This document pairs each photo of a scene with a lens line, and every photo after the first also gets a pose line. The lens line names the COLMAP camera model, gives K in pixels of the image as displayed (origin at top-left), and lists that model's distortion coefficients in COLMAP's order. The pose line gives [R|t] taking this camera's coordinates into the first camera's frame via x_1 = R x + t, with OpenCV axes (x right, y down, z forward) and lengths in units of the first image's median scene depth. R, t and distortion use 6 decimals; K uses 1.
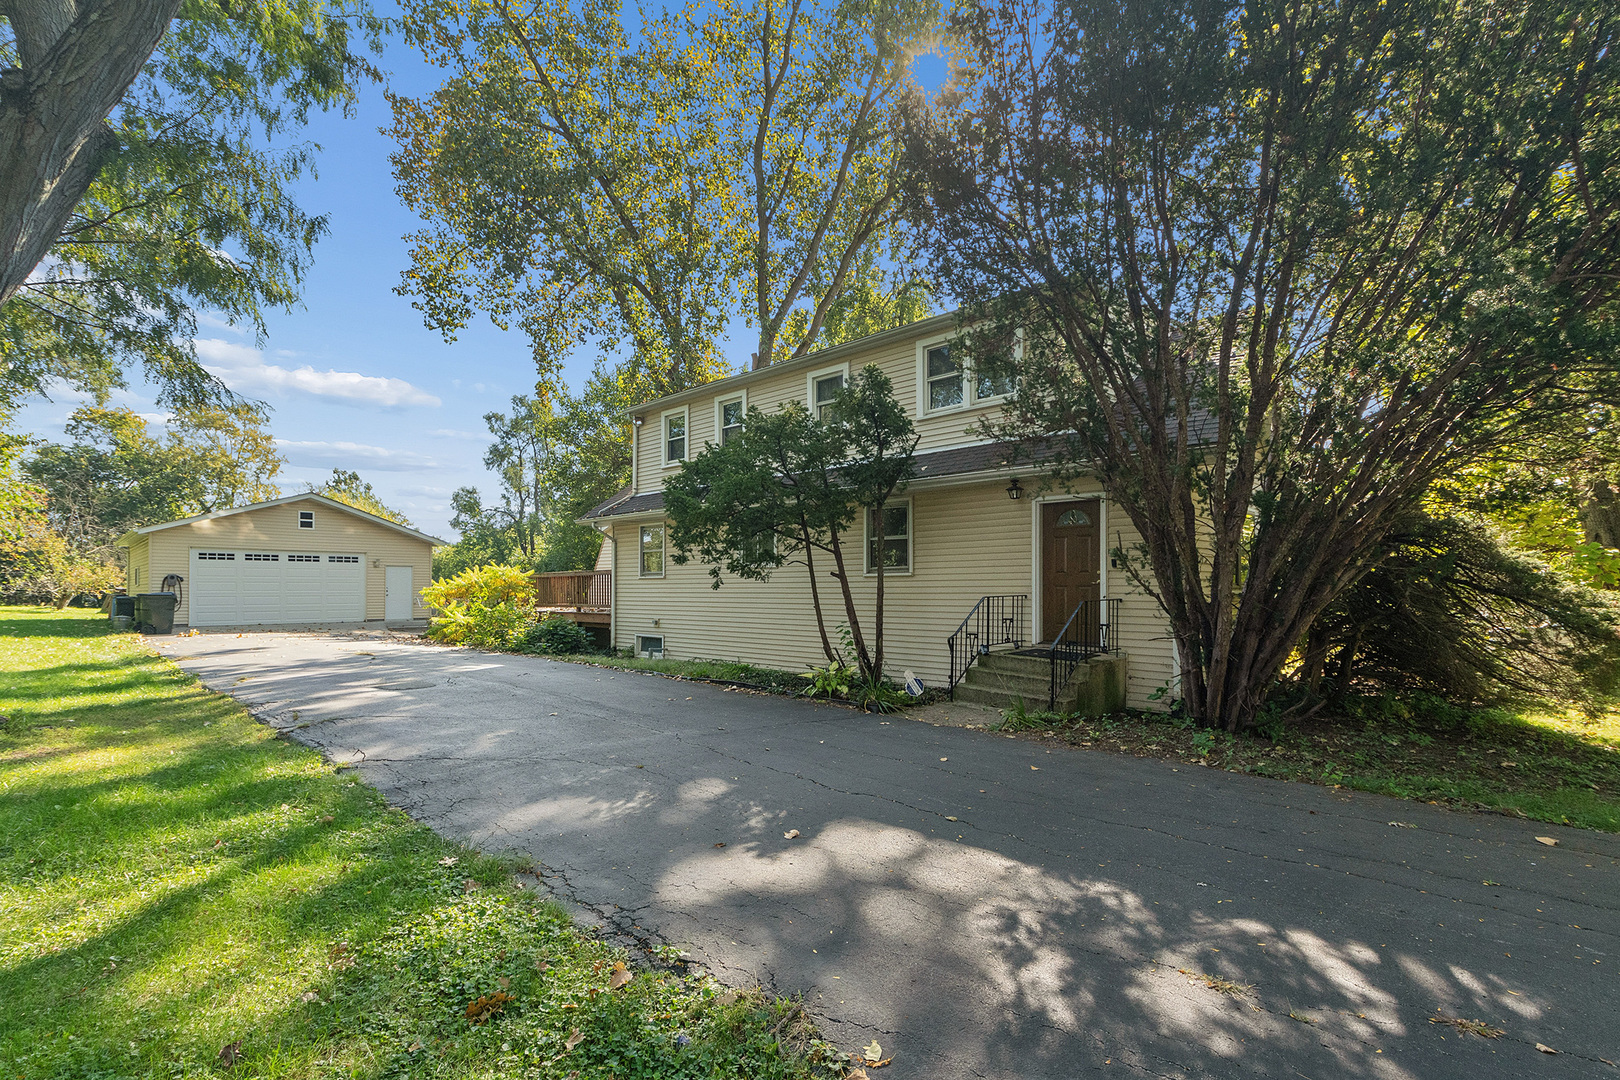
lens RADIAL K [[712.5, 0, 766.5], [0, 712.5, 577.1], [0, 0, 1]] dist [-0.001753, -0.000029]
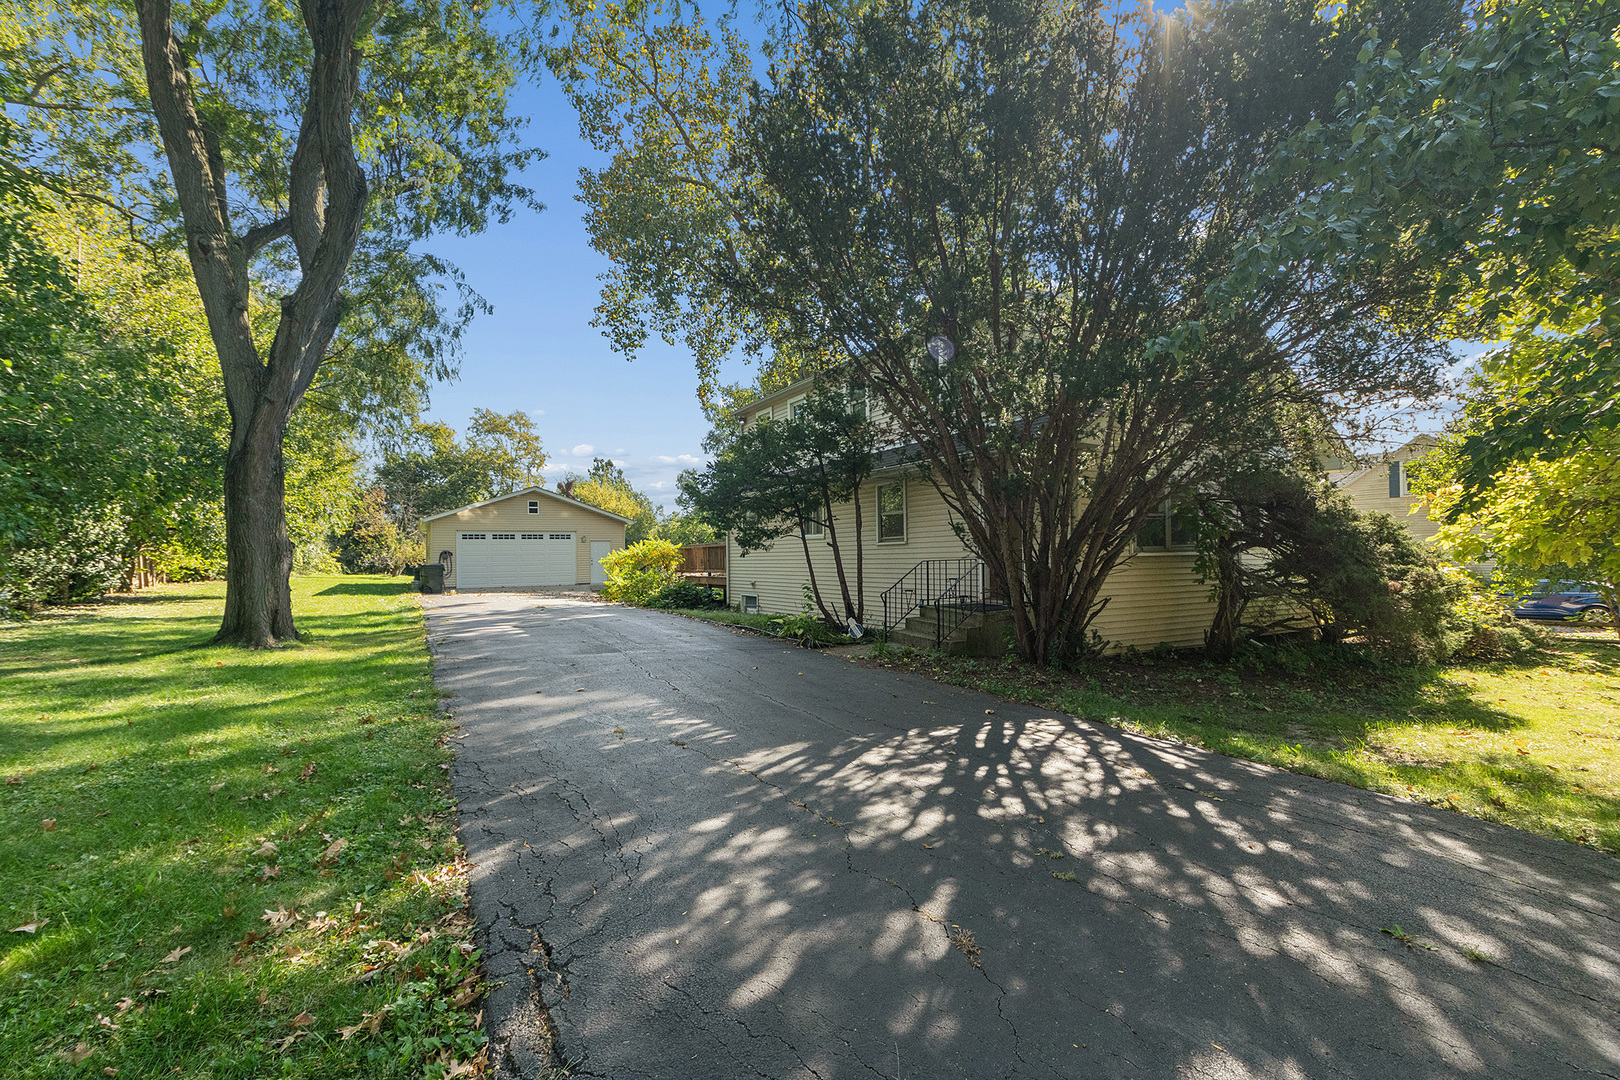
lens RADIAL K [[712.5, 0, 813.8], [0, 712.5, 547.7], [0, 0, 1]] dist [-0.001753, -0.000029]
pose [[0.960956, -0.015732, -0.276255, 0.205405], [0.017271, 0.999846, 0.003136, -0.001019], [0.276163, -0.007785, 0.961079, -0.112026]]
